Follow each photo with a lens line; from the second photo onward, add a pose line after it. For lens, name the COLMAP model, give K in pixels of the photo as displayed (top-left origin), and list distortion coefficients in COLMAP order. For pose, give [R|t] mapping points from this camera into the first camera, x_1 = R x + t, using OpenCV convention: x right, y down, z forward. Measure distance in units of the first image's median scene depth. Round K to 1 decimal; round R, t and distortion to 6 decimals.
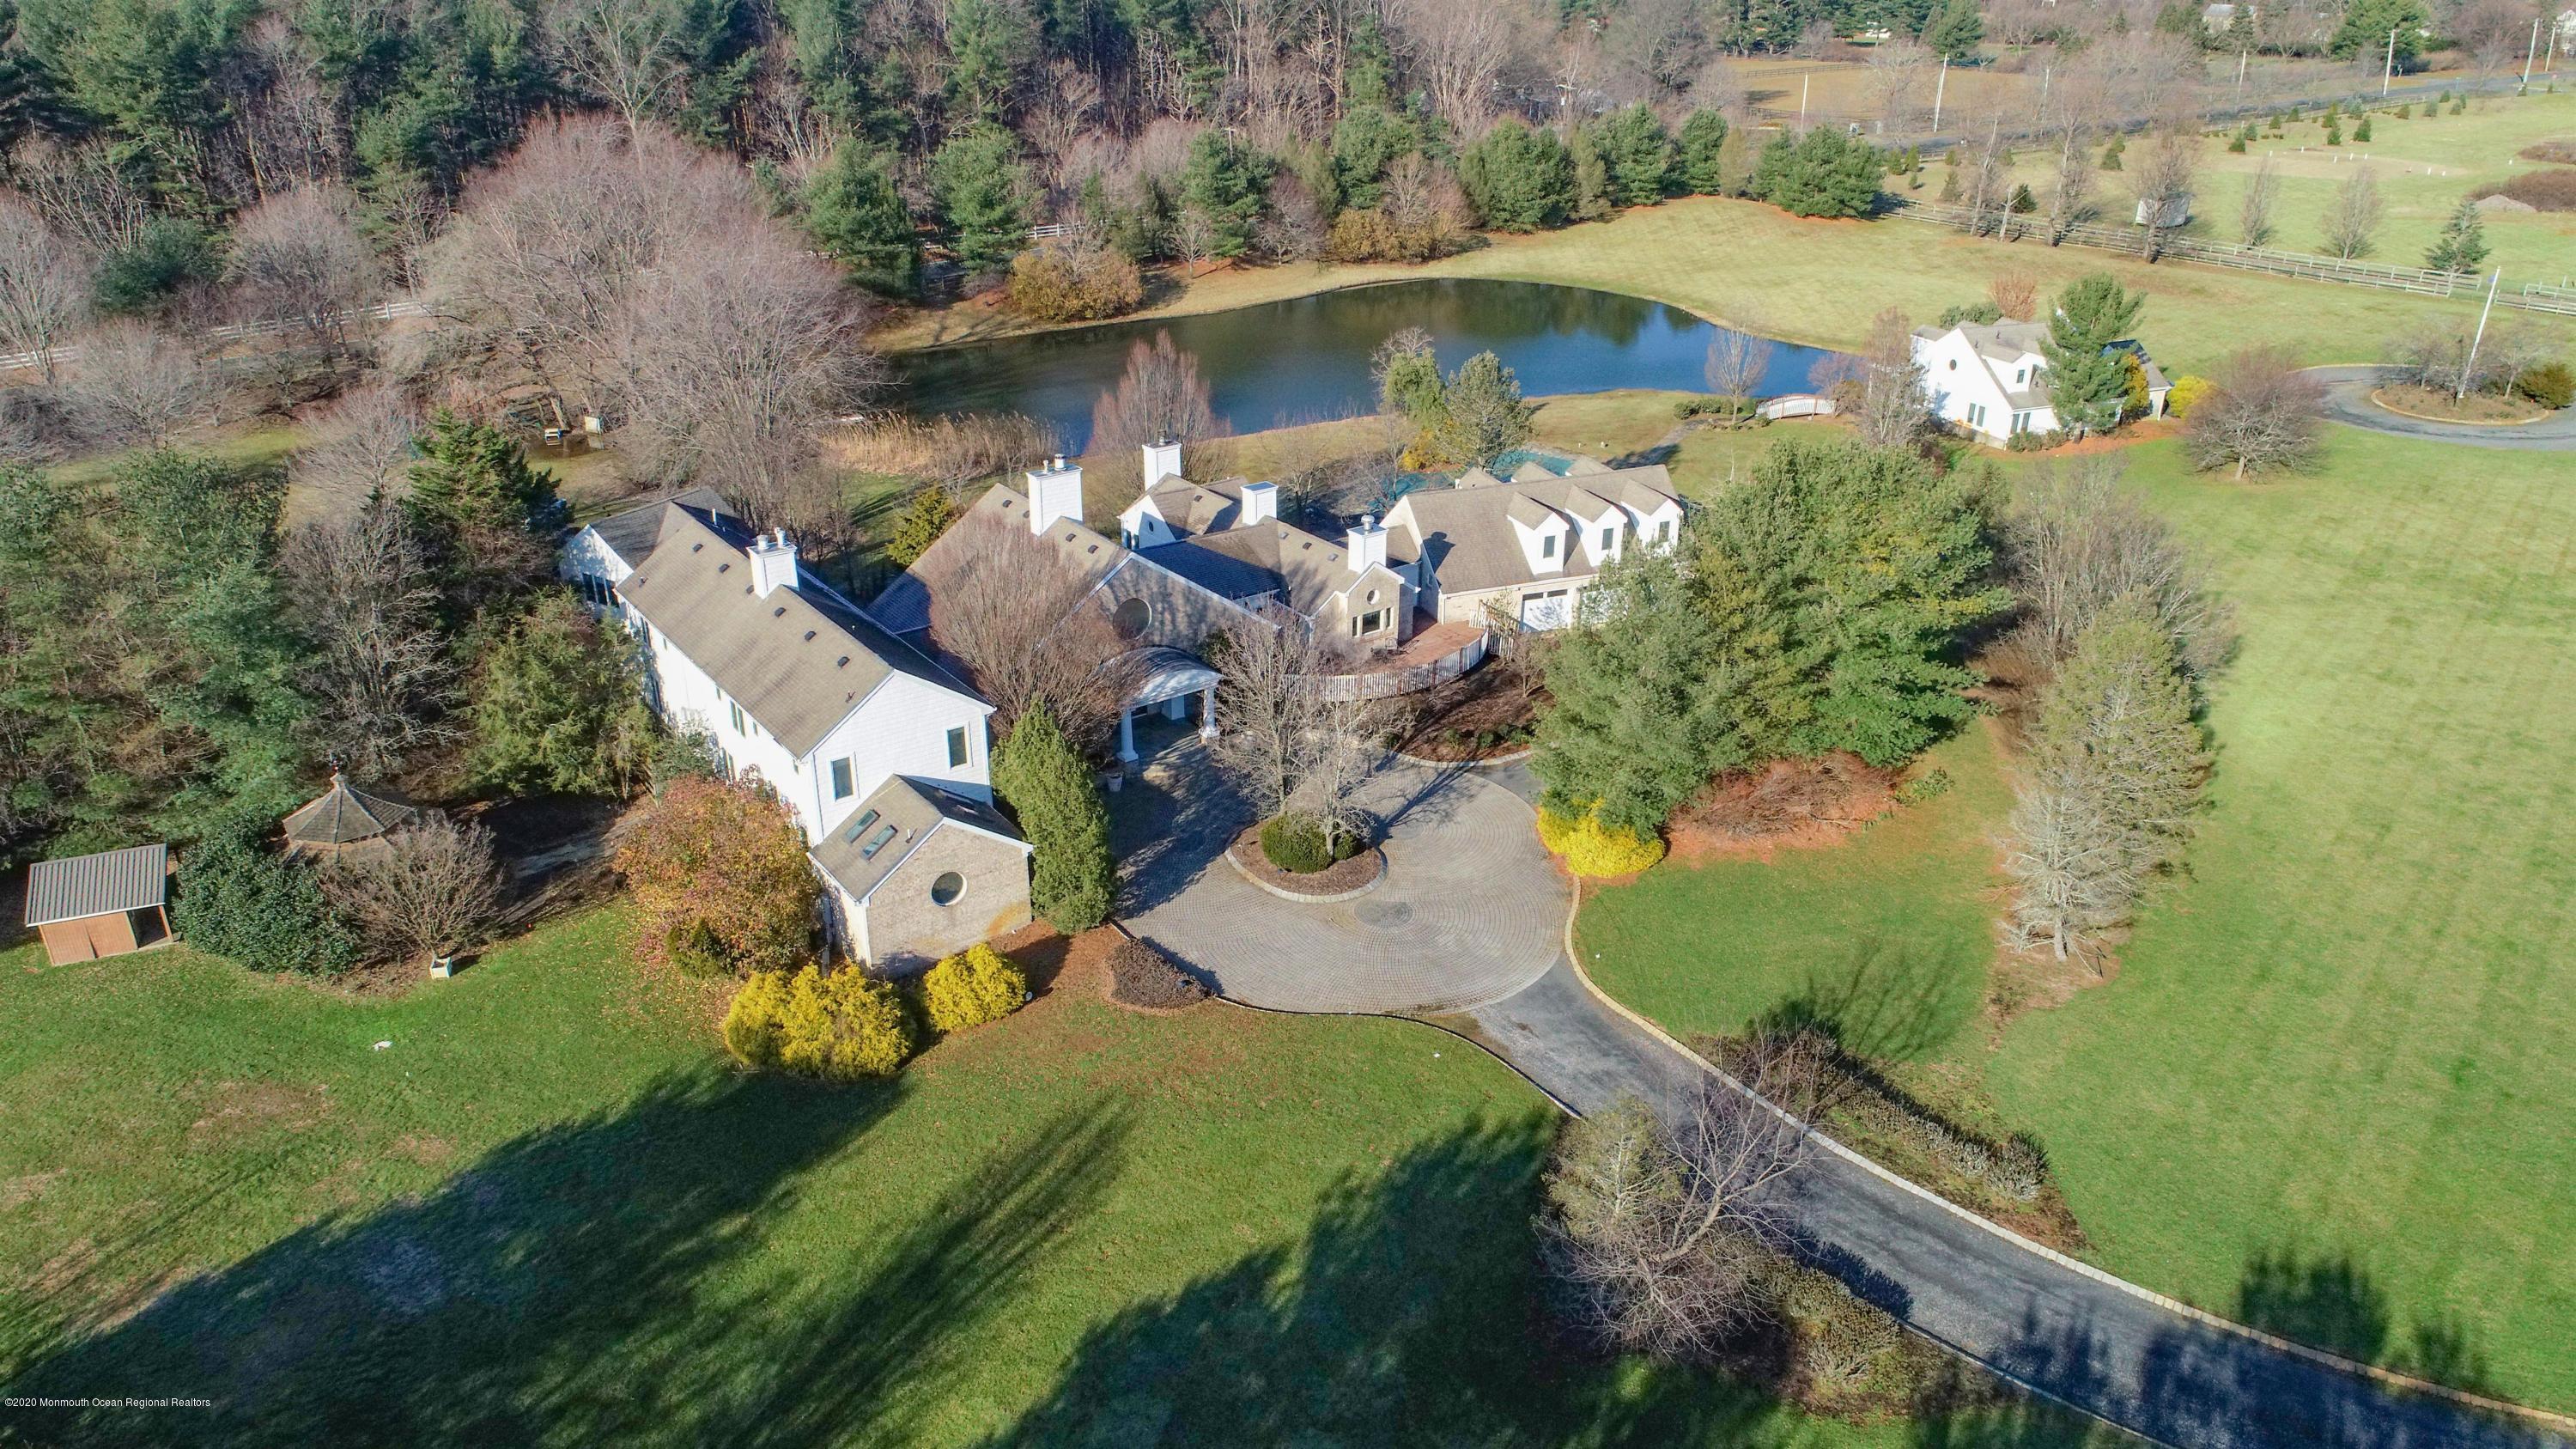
lens RADIAL K [[1748.1, 0, 1288.0], [0, 1748.1, 724.5], [0, 0, 1]] dist [0.000743, -0.002108]
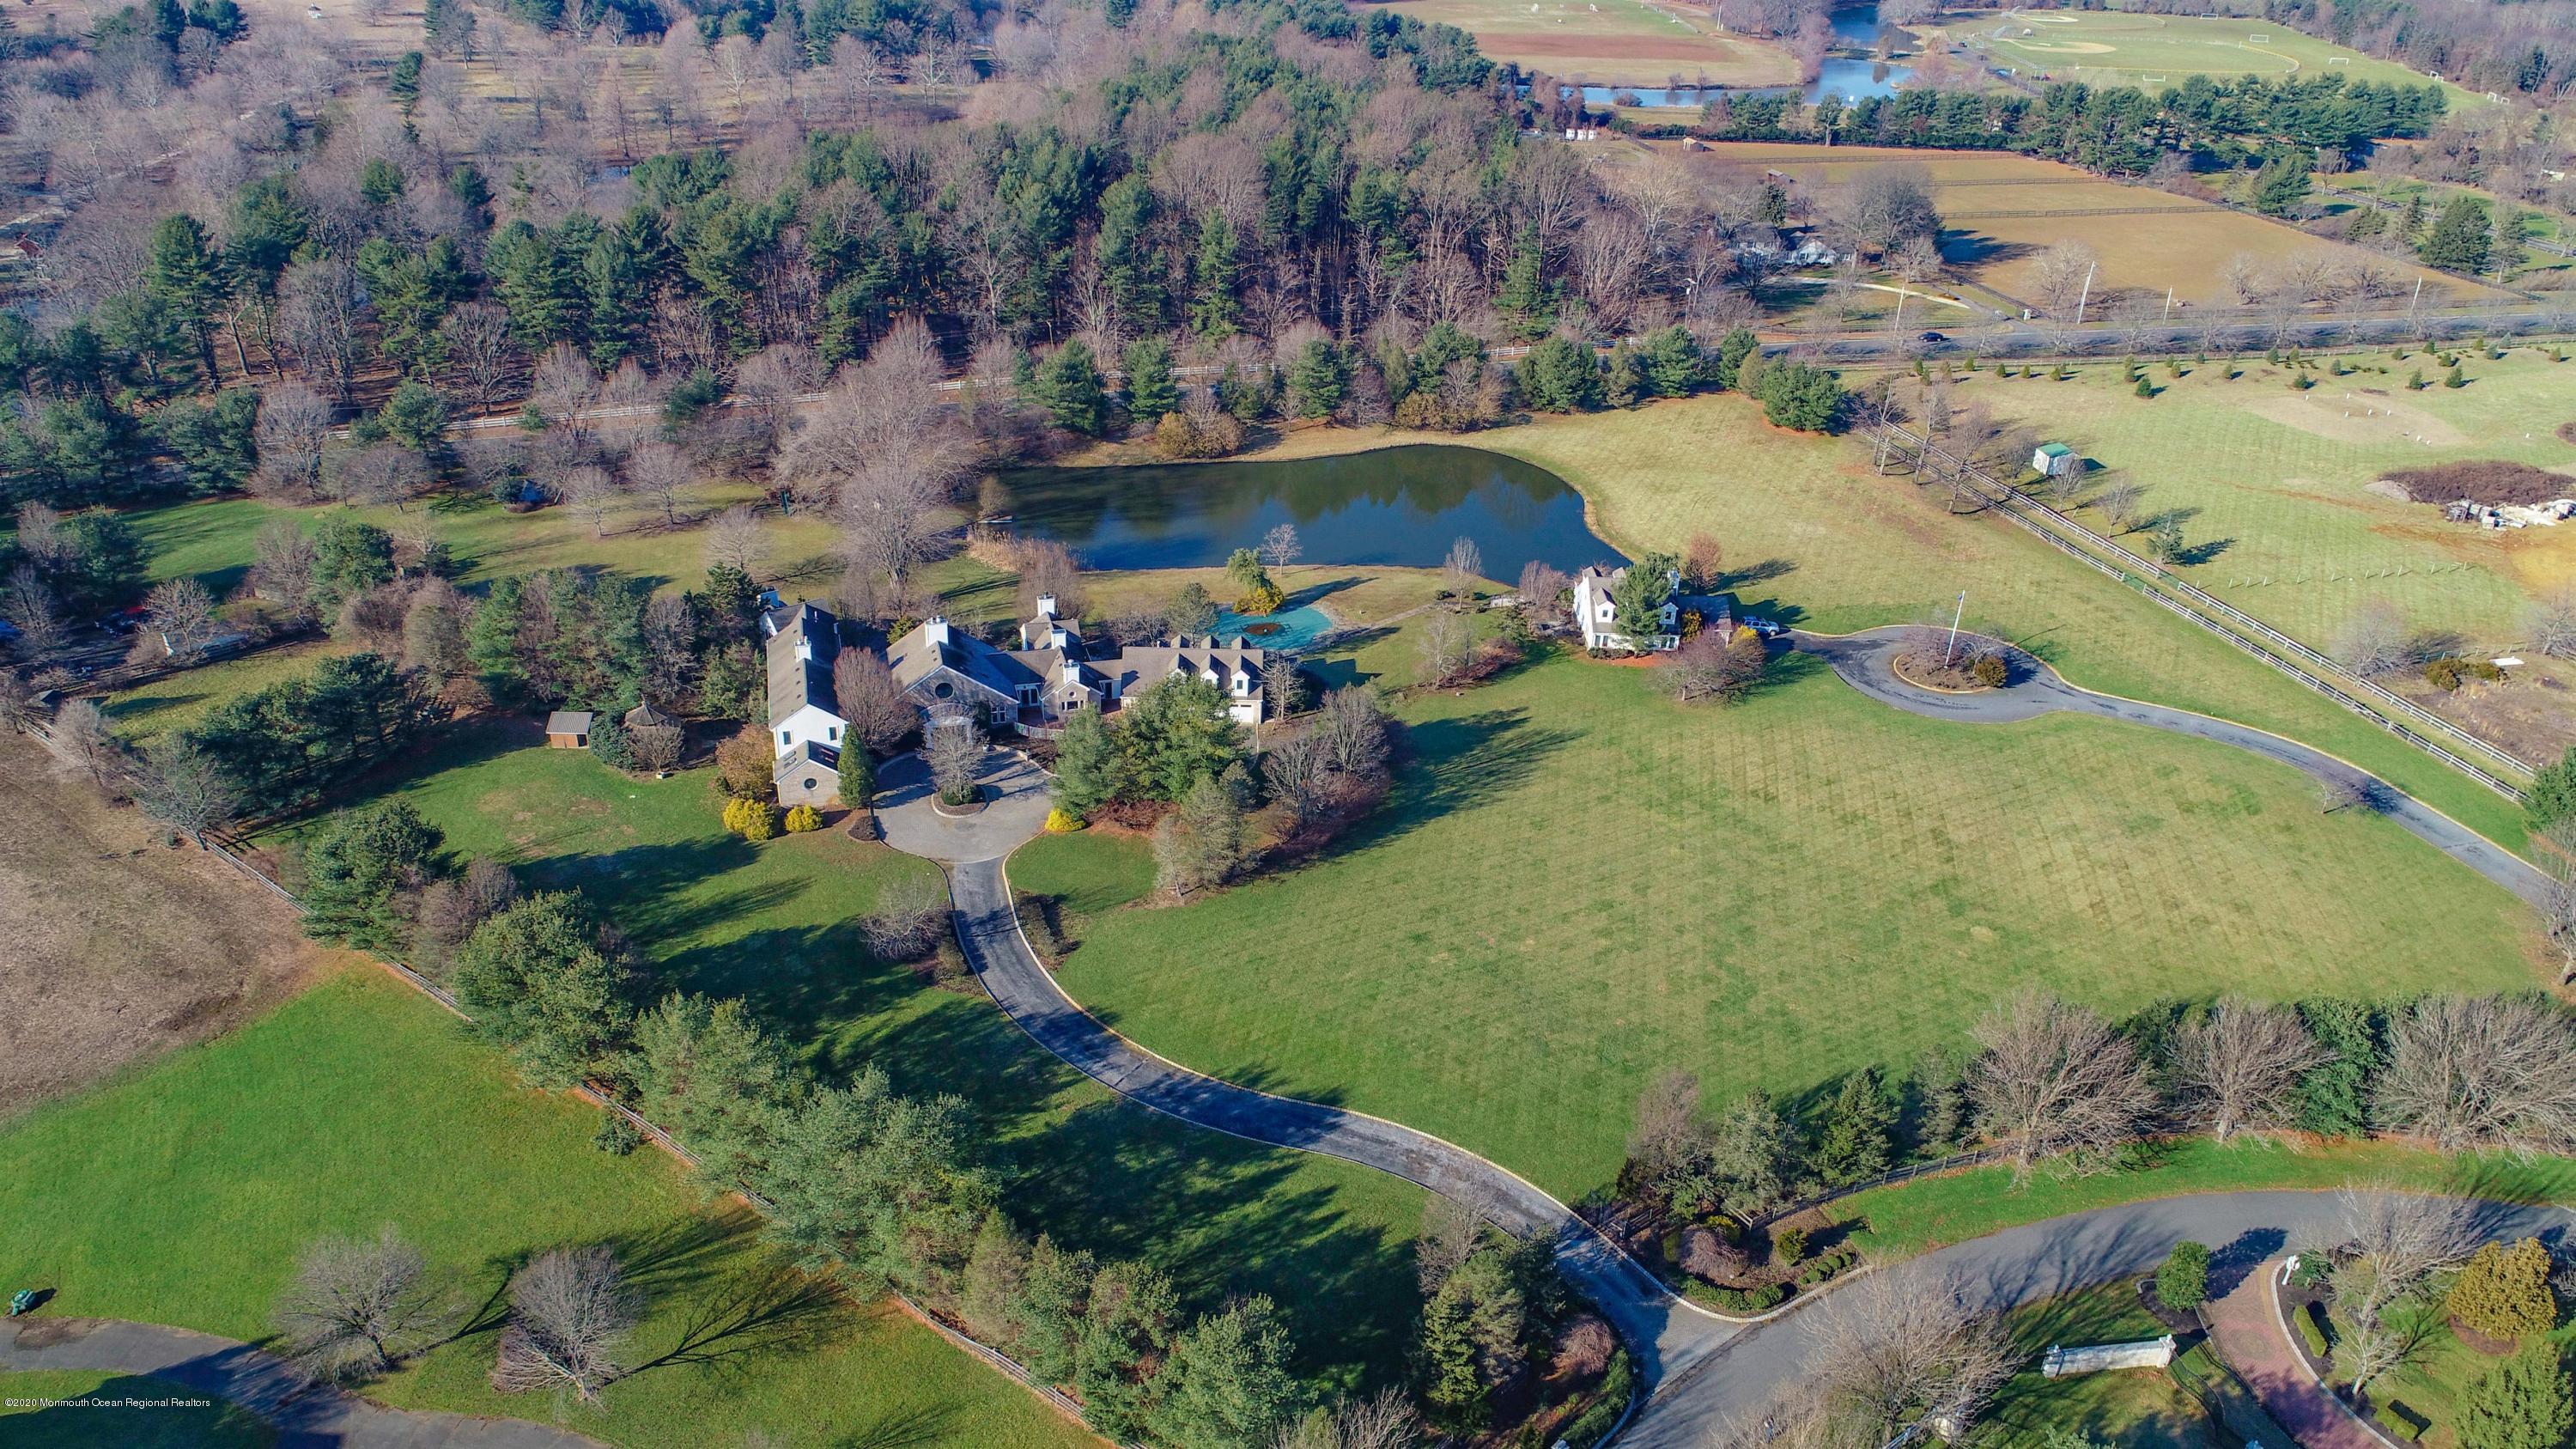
lens RADIAL K [[1743.2, 0, 1288.0], [0, 1743.2, 724.5], [0, 0, 1]] dist [-0.001077, 0.002226]
pose [[0.936555, 0.191815, -0.293379, 1.137931], [-0.176357, 0.981189, 0.078527, -0.304307], [0.302923, -0.021806, 0.952765, -1.235520]]
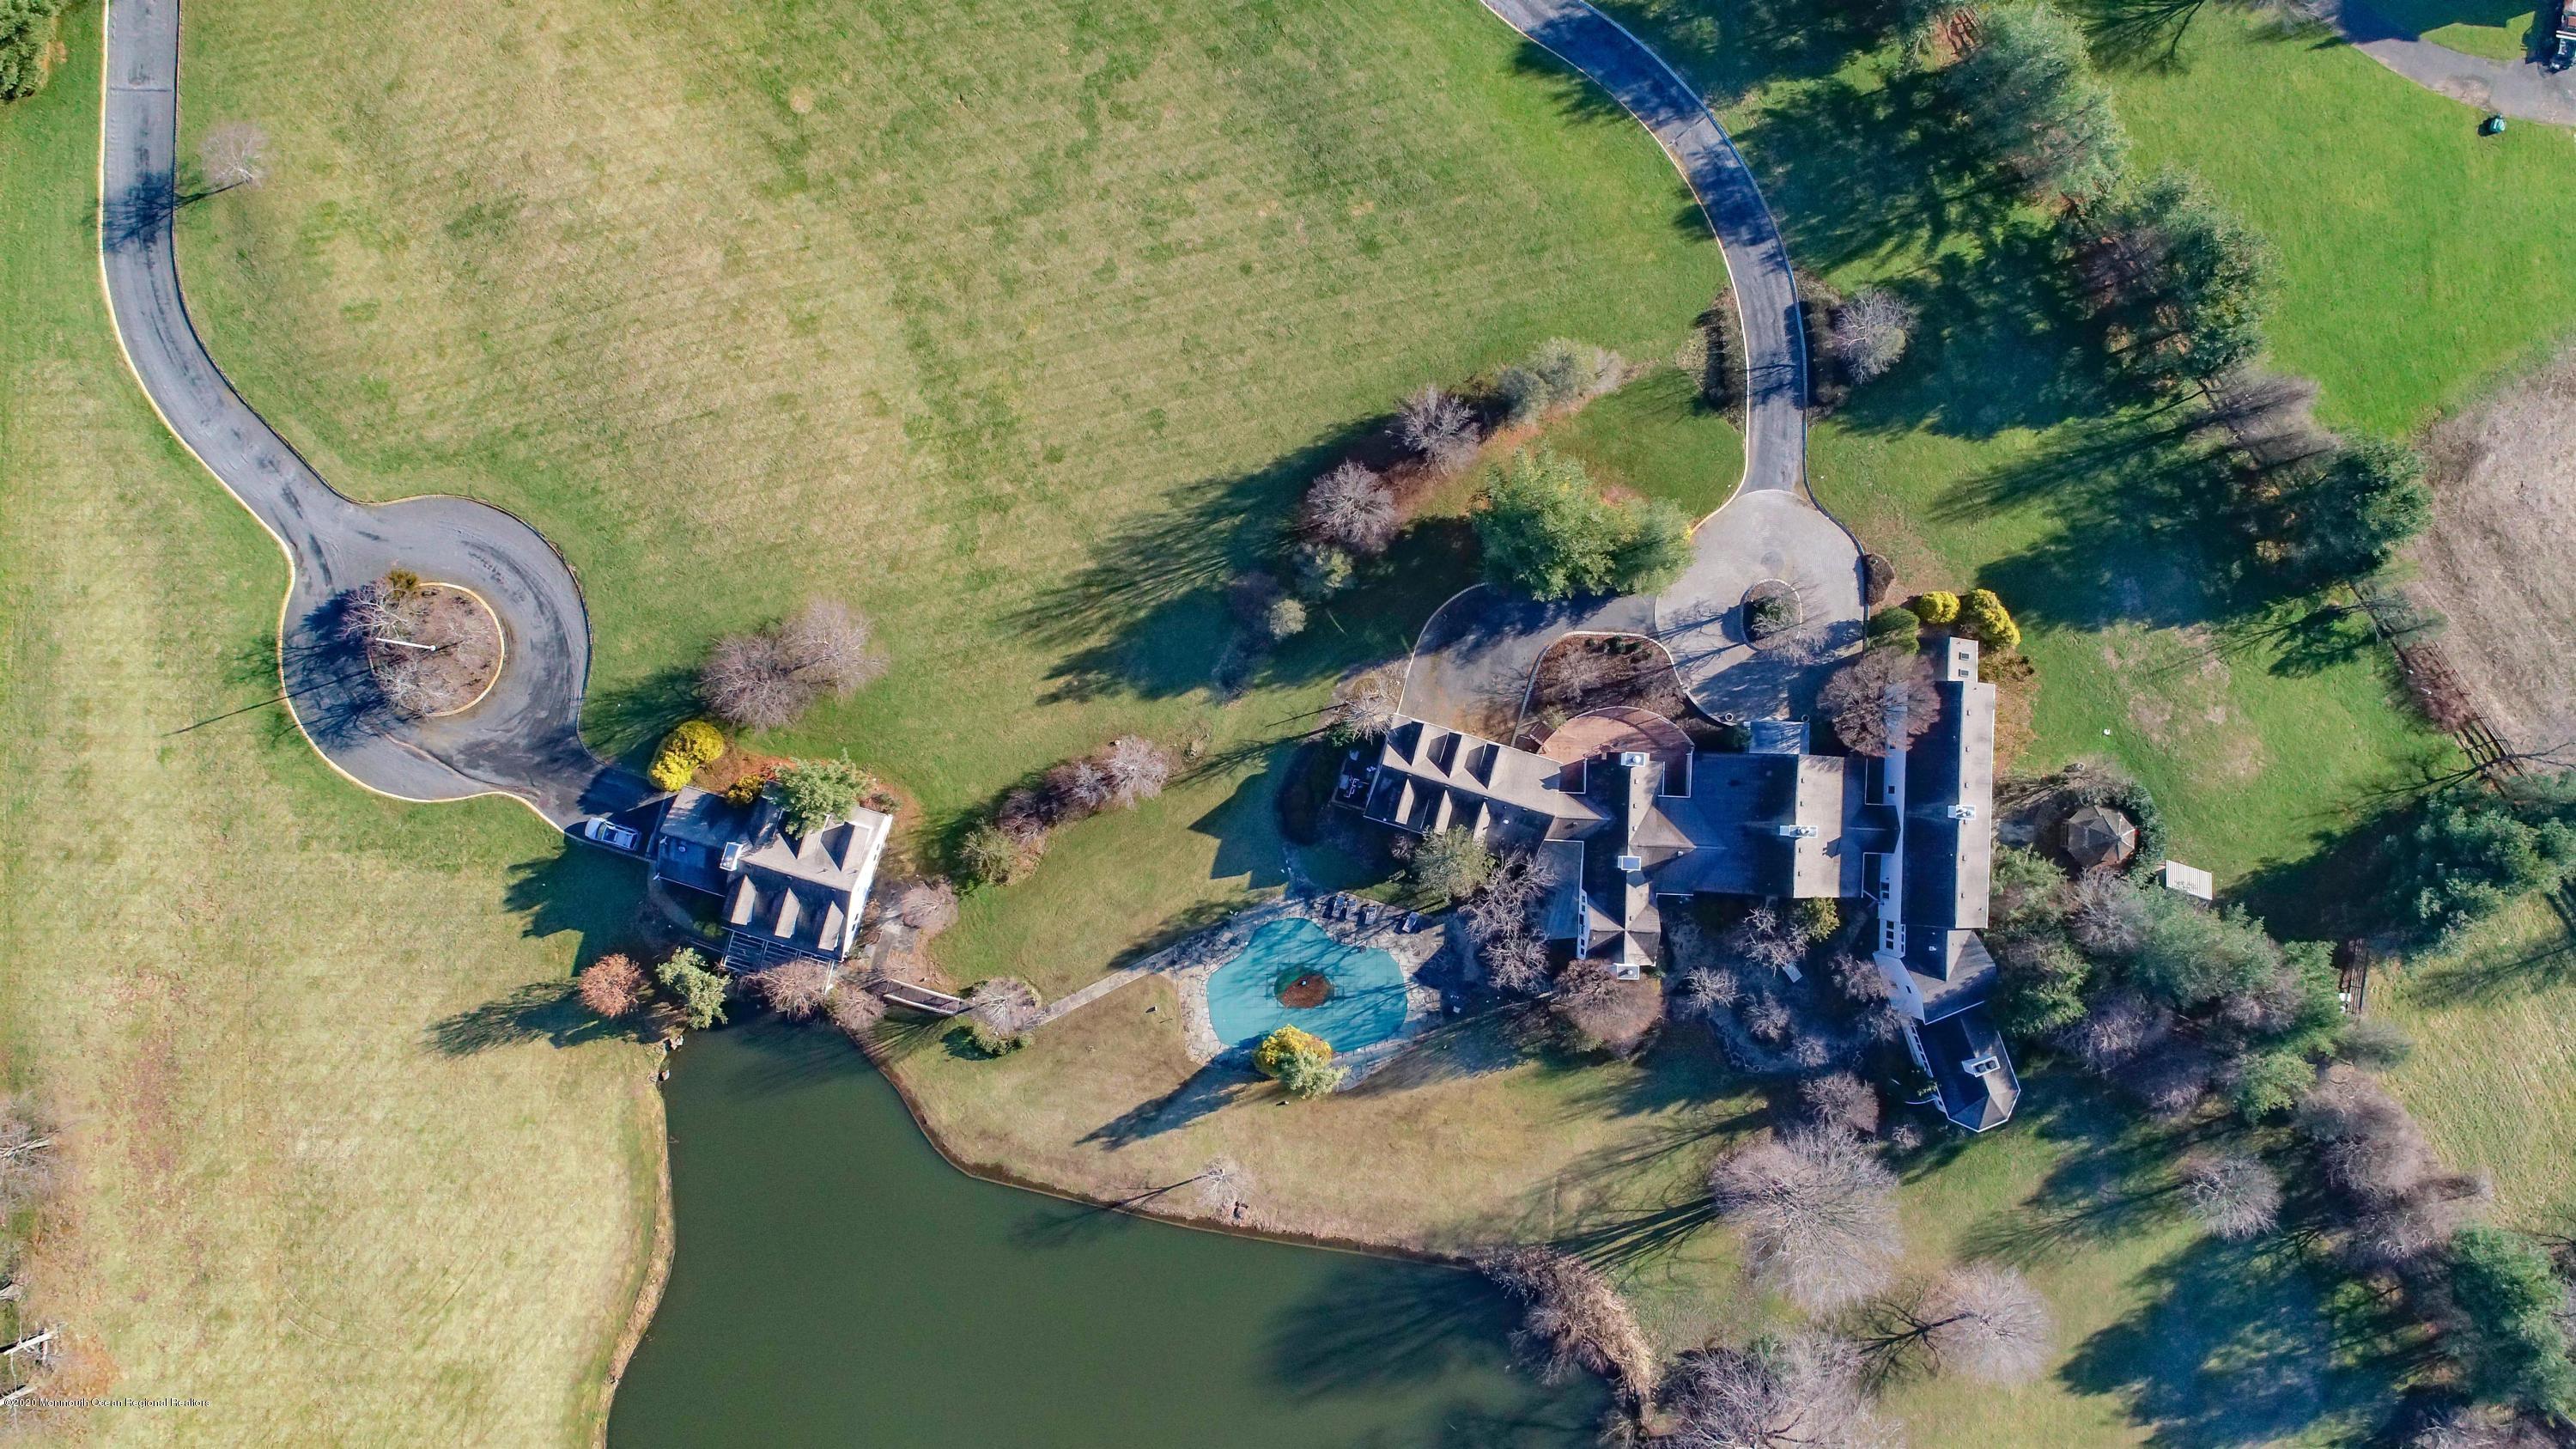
lens RADIAL K [[1748.1, 0, 1288.0], [0, 1748.1, 724.5], [0, 0, 1]] dist [0.000743, -0.002108]
pose [[-0.786019, -0.618162, -0.007099, 0.421164], [0.226469, -0.298612, 0.927115, -2.155790], [-0.575227, 0.727122, 0.374710, 0.575401]]
